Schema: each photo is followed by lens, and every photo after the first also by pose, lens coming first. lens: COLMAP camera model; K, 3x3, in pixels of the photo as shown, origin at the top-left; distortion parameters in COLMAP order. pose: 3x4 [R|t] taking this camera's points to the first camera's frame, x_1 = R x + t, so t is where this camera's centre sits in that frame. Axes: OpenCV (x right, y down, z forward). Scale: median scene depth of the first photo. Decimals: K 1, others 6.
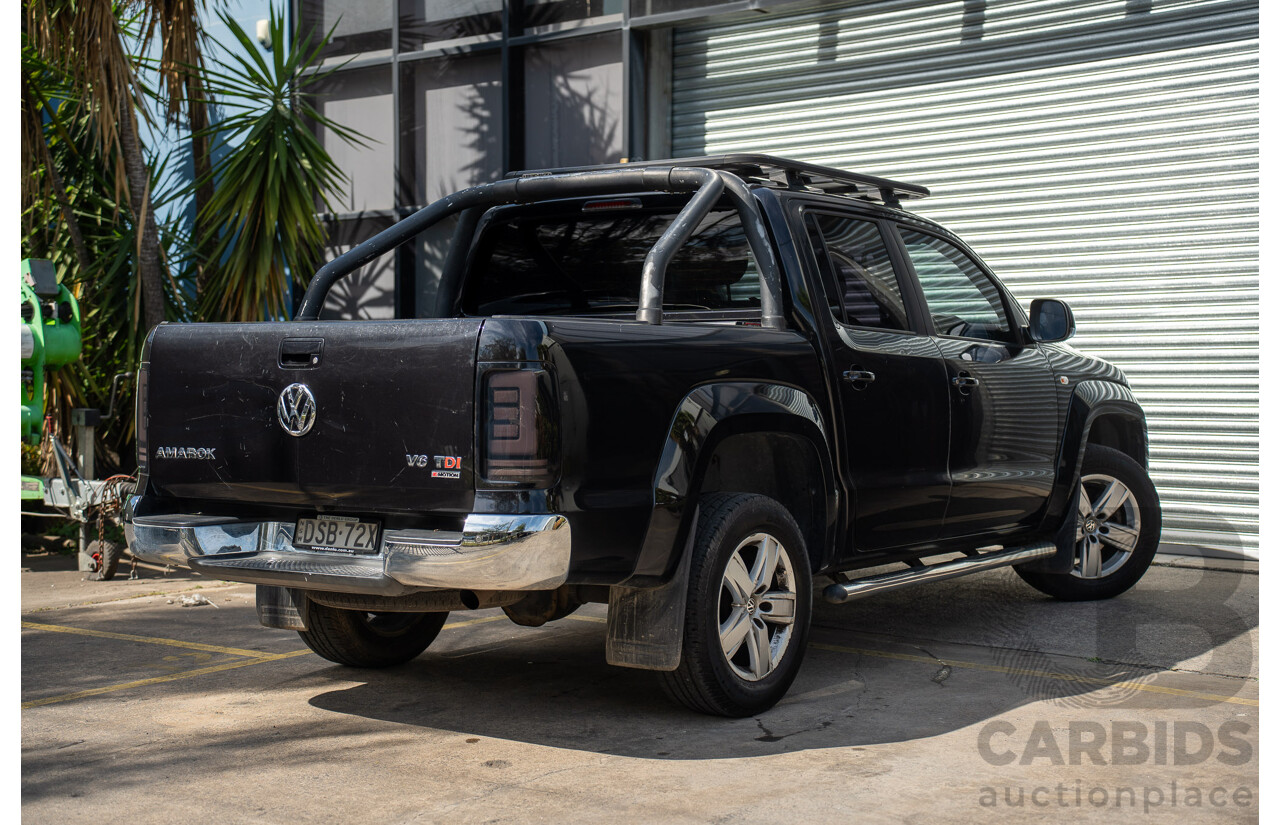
lens RADIAL K [[1668.9, 0, 672.4], [0, 1668.9, 420.6], [0, 0, 1]] dist [0.026084, 0.000000]
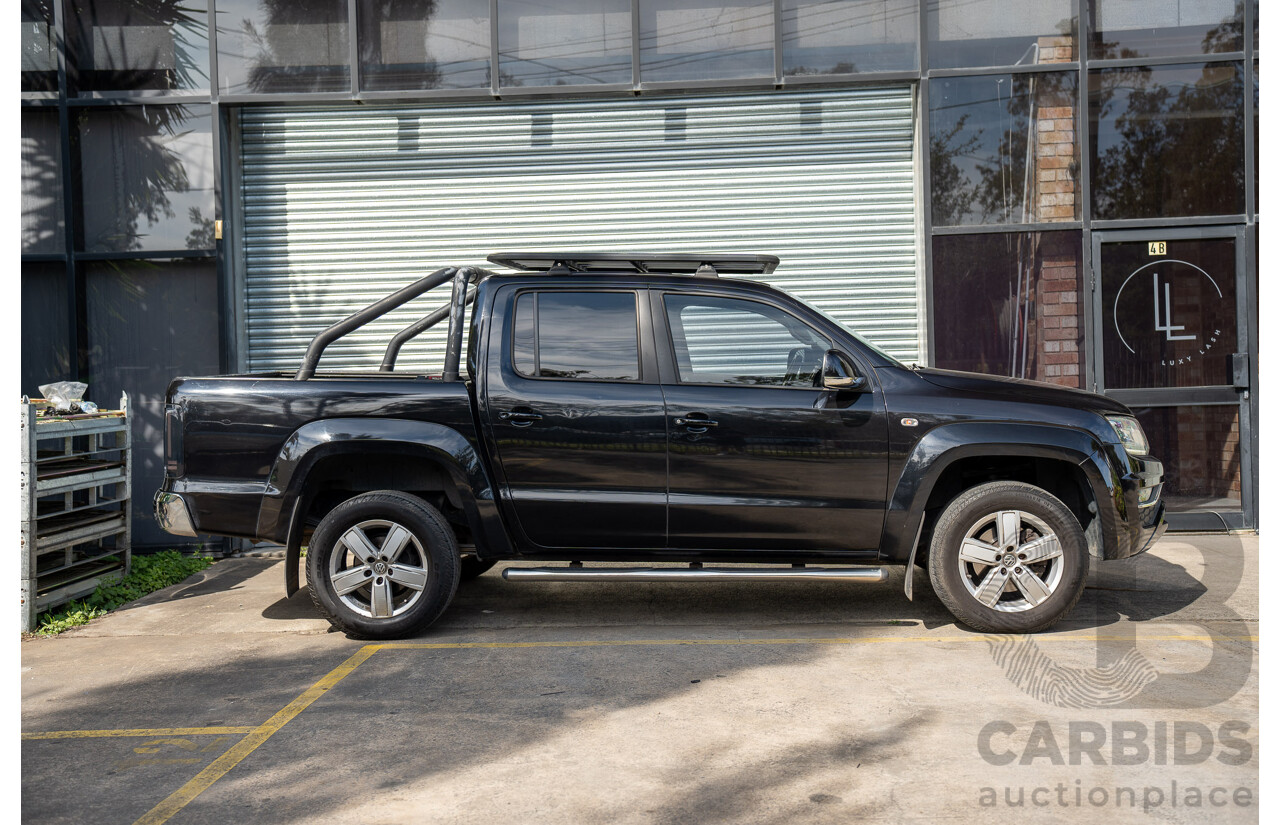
lens RADIAL K [[1207.6, 0, 648.5], [0, 1207.6, 417.2], [0, 0, 1]] dist [0.053556, 0.000000]
pose [[0.825566, -0.025108, 0.563746, -0.563269], [0.032234, 0.999477, -0.002689, -0.031835], [-0.563384, 0.020391, 0.825943, 0.390478]]
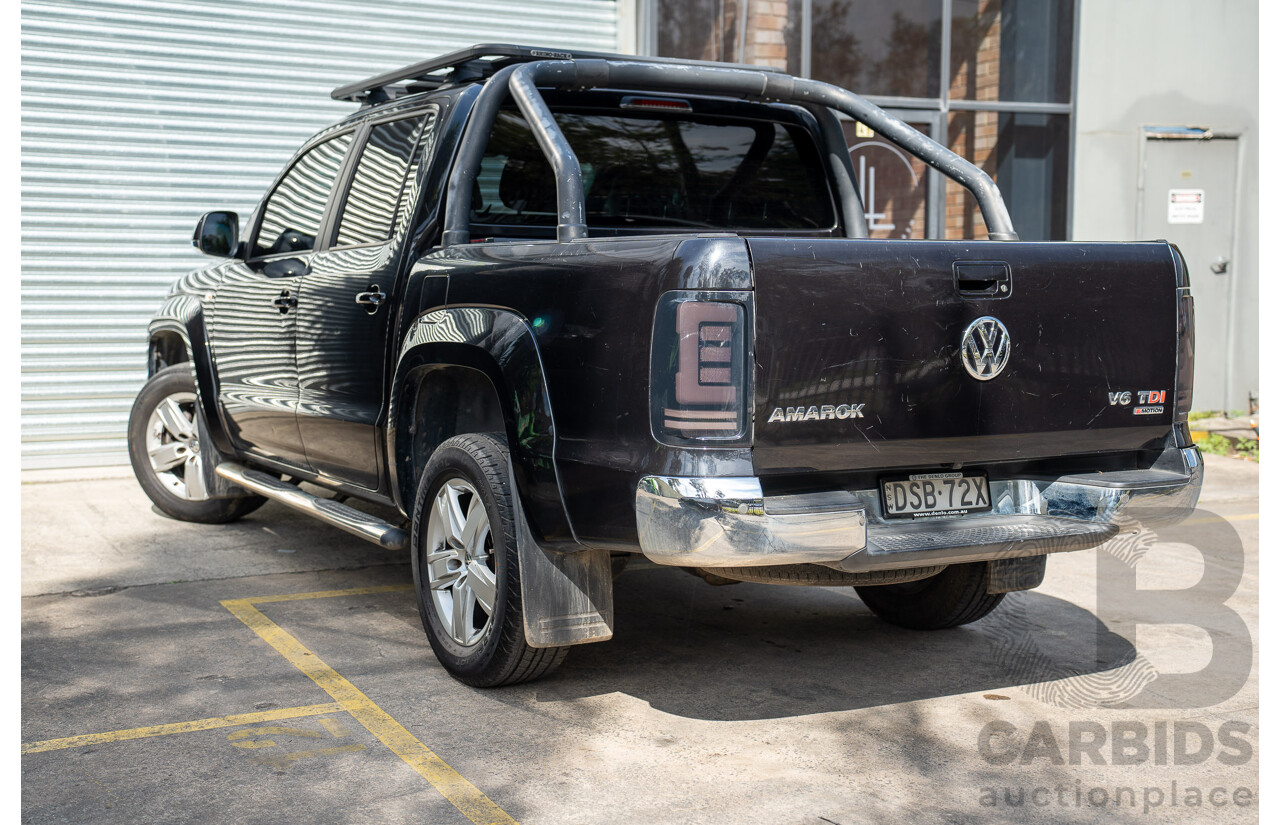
lens RADIAL K [[1457.8, 0, 633.9], [0, 1457.8, 413.7], [0, 0, 1]] dist [0.166170, 0.000000]
pose [[0.462577, -0.075296, 0.883376, -0.913205], [0.013405, 0.996867, 0.077950, -0.031721], [-0.886478, -0.024216, 0.462137, 0.791681]]
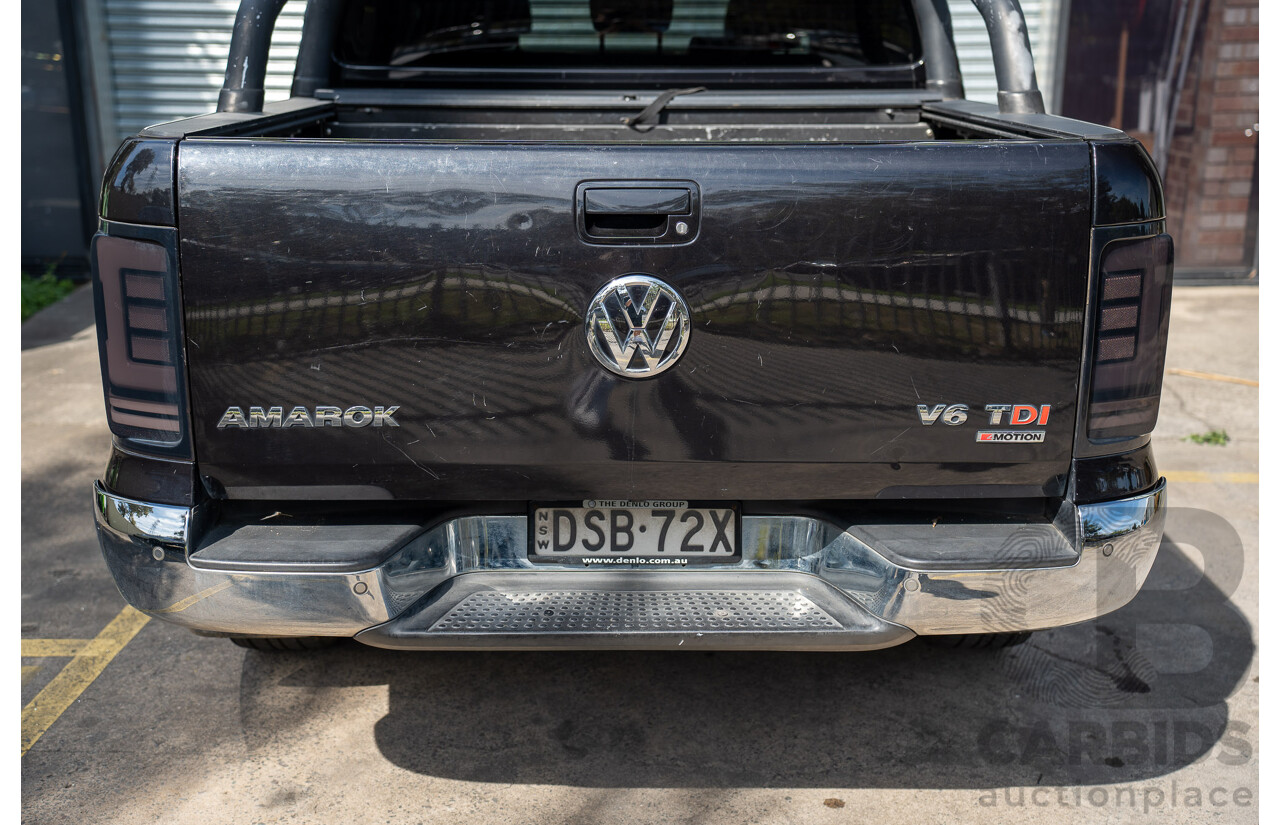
lens RADIAL K [[1390.3, 0, 643.8], [0, 1390.3, 407.4], [0, 0, 1]] dist [0.108759, 0.000000]
pose [[0.820218, -0.135754, 0.555710, -0.442701], [0.005171, 0.973153, 0.230100, -0.075353], [-0.572028, -0.185858, 0.798900, 0.640756]]
